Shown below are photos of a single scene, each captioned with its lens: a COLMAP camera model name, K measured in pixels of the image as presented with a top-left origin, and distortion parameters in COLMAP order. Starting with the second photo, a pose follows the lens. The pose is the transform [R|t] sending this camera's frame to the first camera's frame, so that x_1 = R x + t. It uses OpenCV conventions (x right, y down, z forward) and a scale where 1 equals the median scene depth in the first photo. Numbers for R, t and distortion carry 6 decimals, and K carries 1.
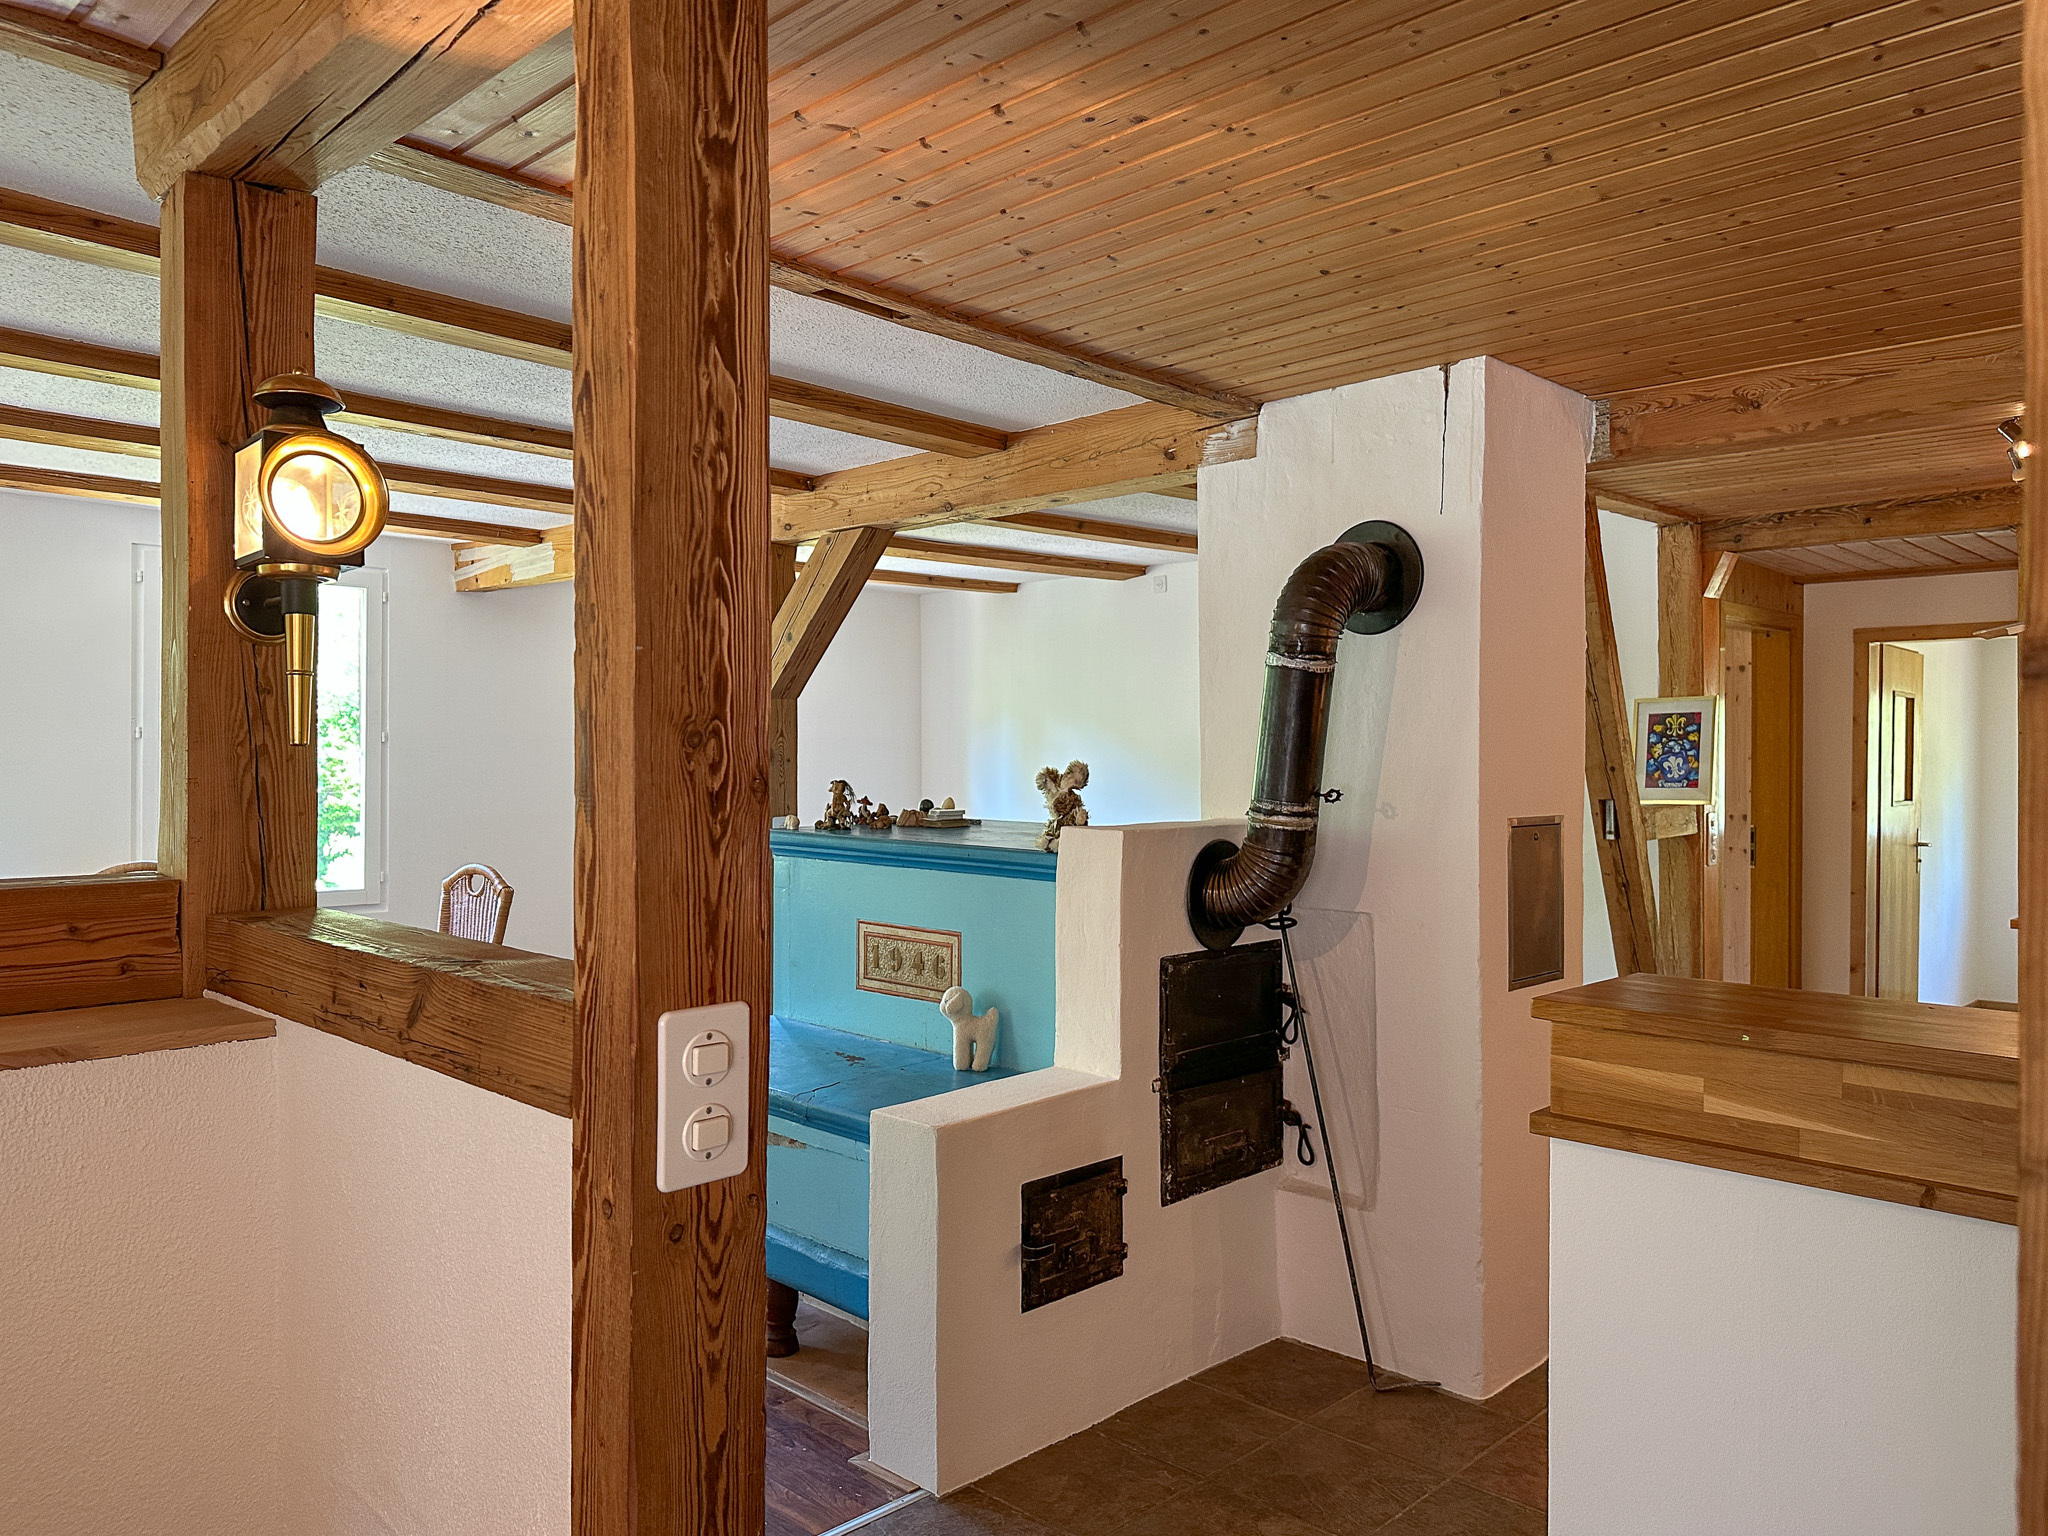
lens RADIAL K [[1473.6, 0, 1040.9], [0, 1473.6, 764.6], [0, 0, 1]] dist [0.065860, -0.058275]
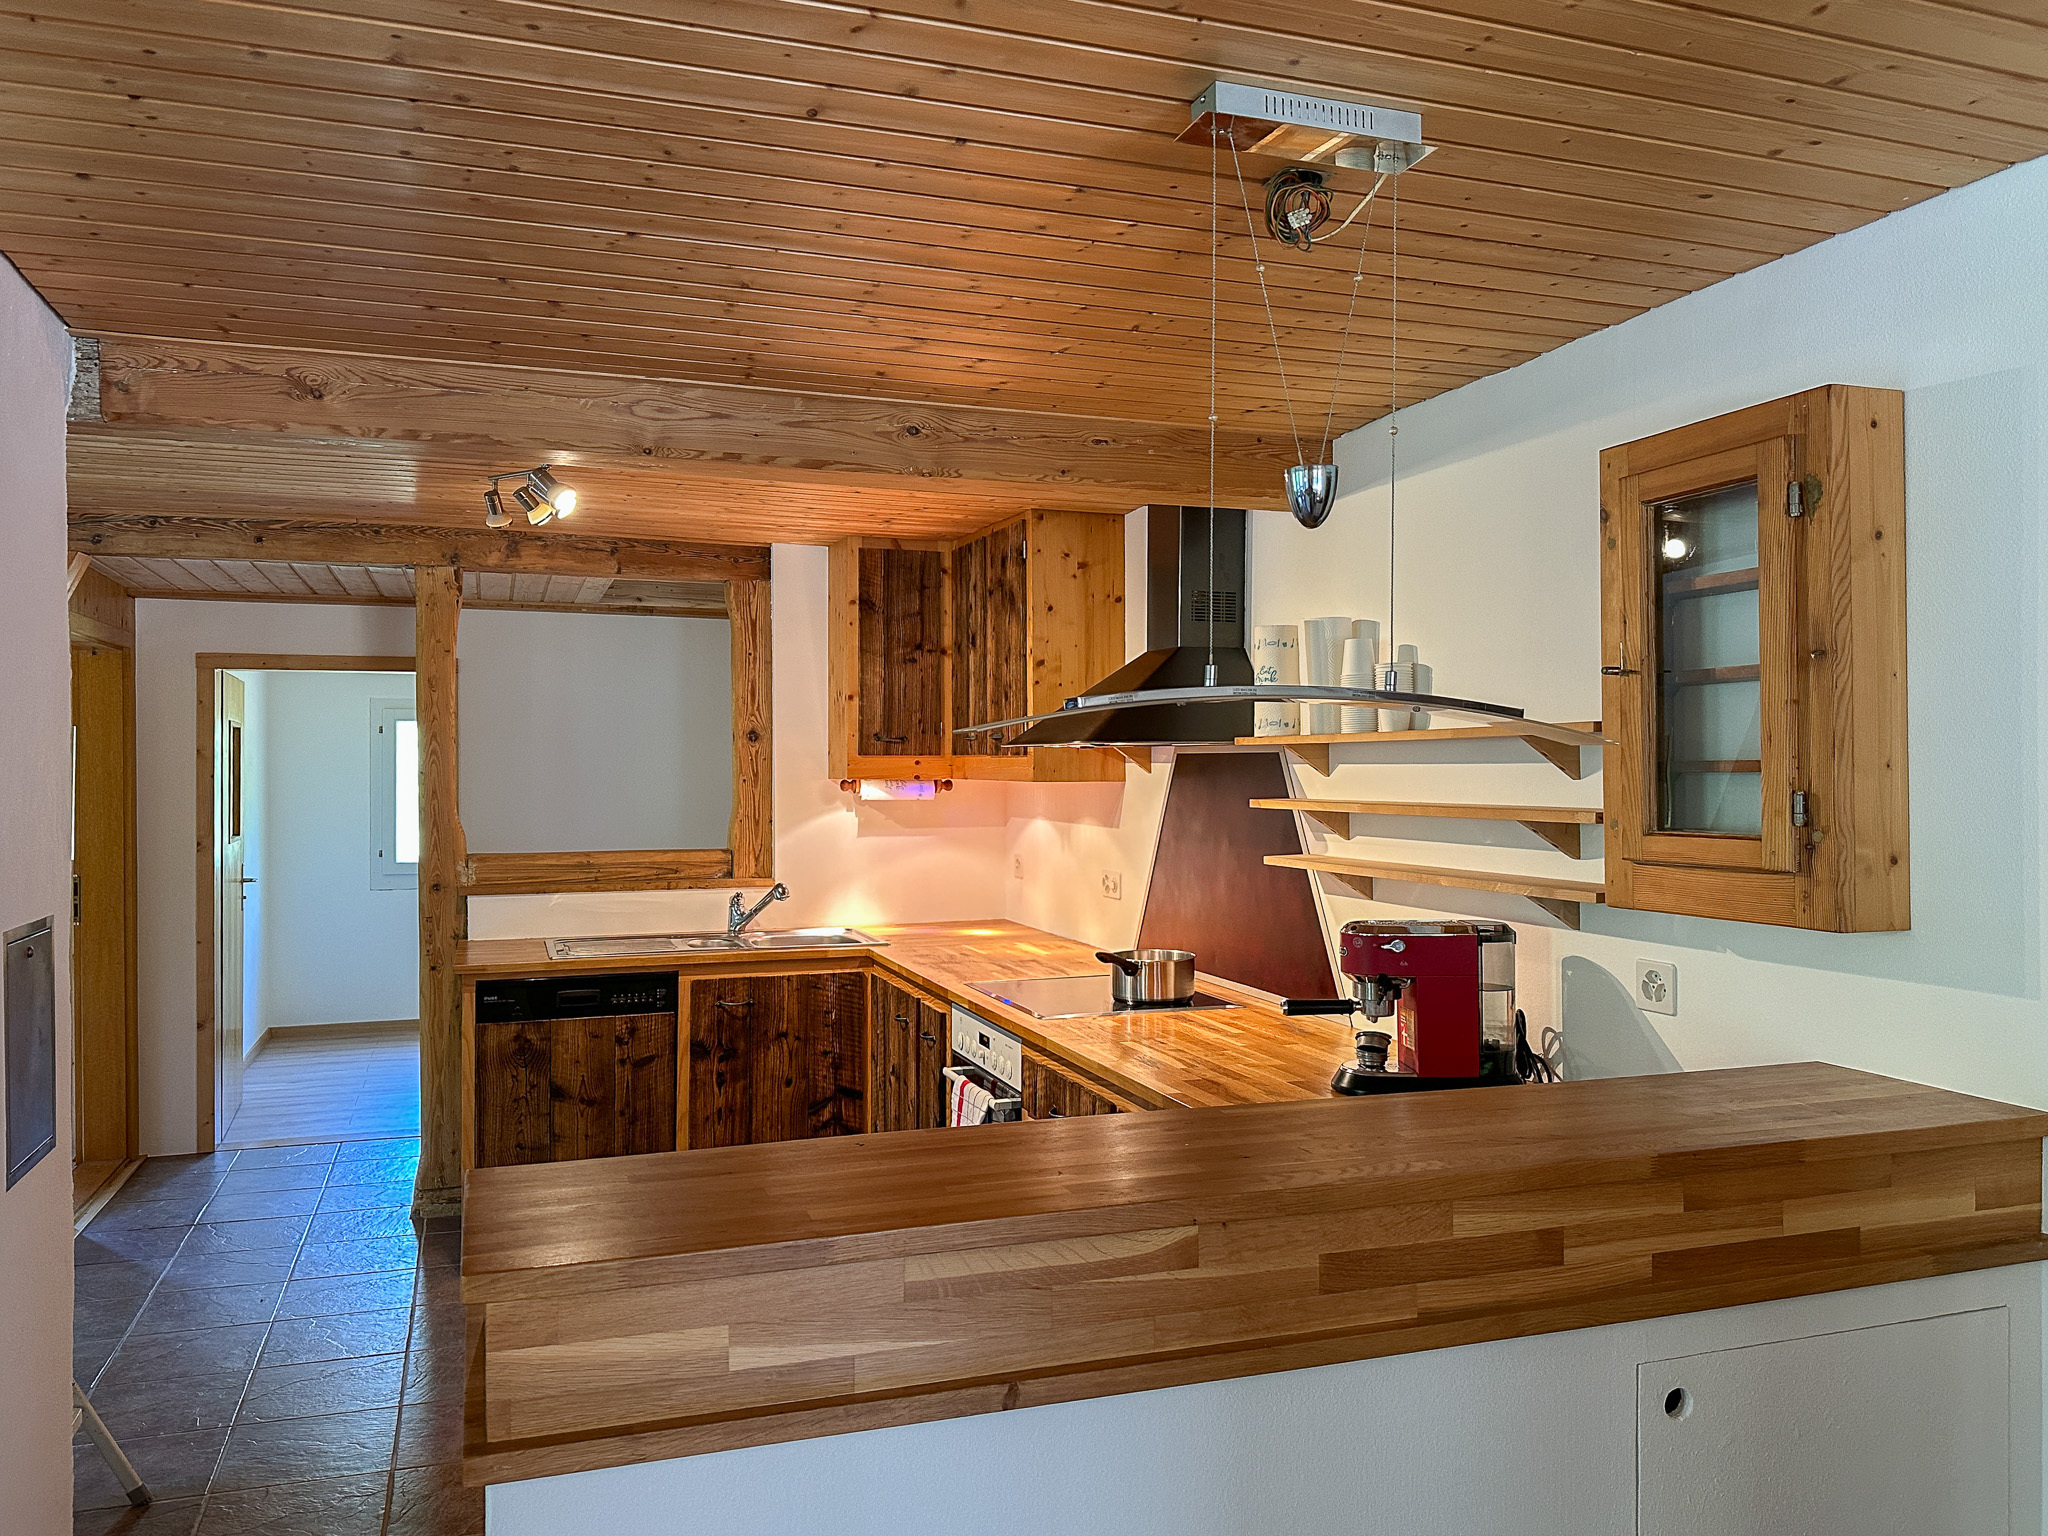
lens RADIAL K [[1473.6, 0, 1018.5], [0, 1473.6, 762.7], [0, 0, 1]] dist [0.065860, -0.058275]
pose [[0.460260, -0.009729, 0.887731, -0.065235], [0.018148, 0.999834, 0.001548, -0.030725], [-0.887599, 0.015398, 0.460360, 0.262107]]
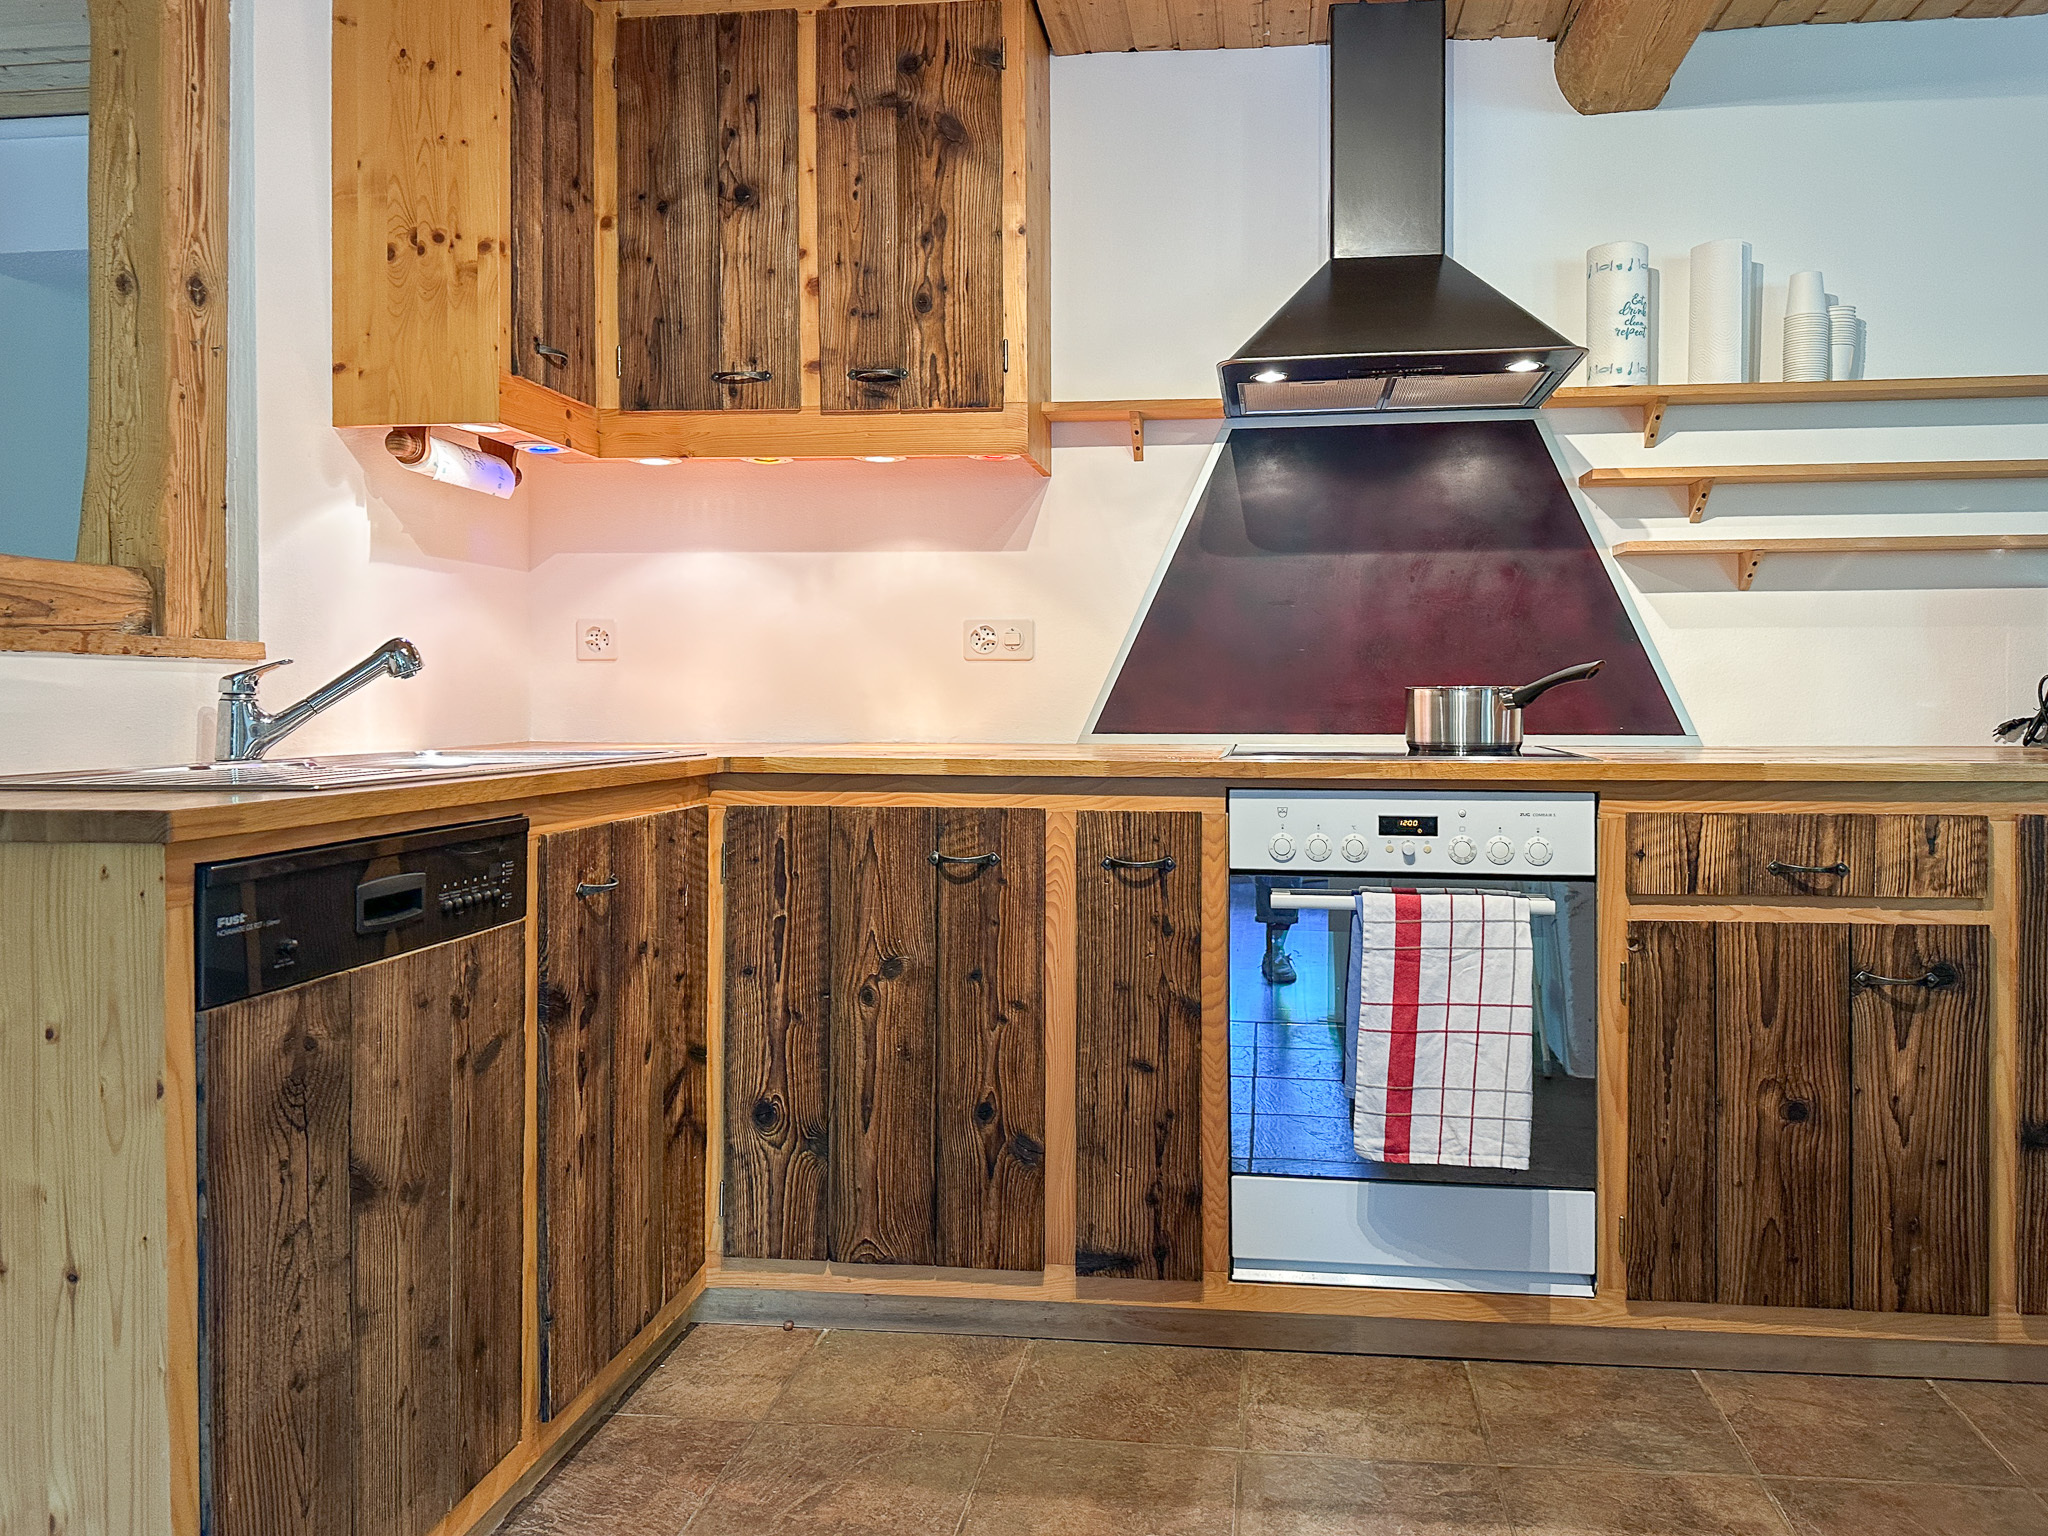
lens RADIAL K [[1619.0, 0, 1043.6], [0, 1619.0, 709.0], [0, 0, 1]] dist [0.013140, 0.003093]
pose [[-0.584450, -0.013485, 0.811318, 0.055934], [0.012436, 0.999596, 0.025573, 0.004211], [-0.811334, 0.025036, -0.584046, 0.541070]]
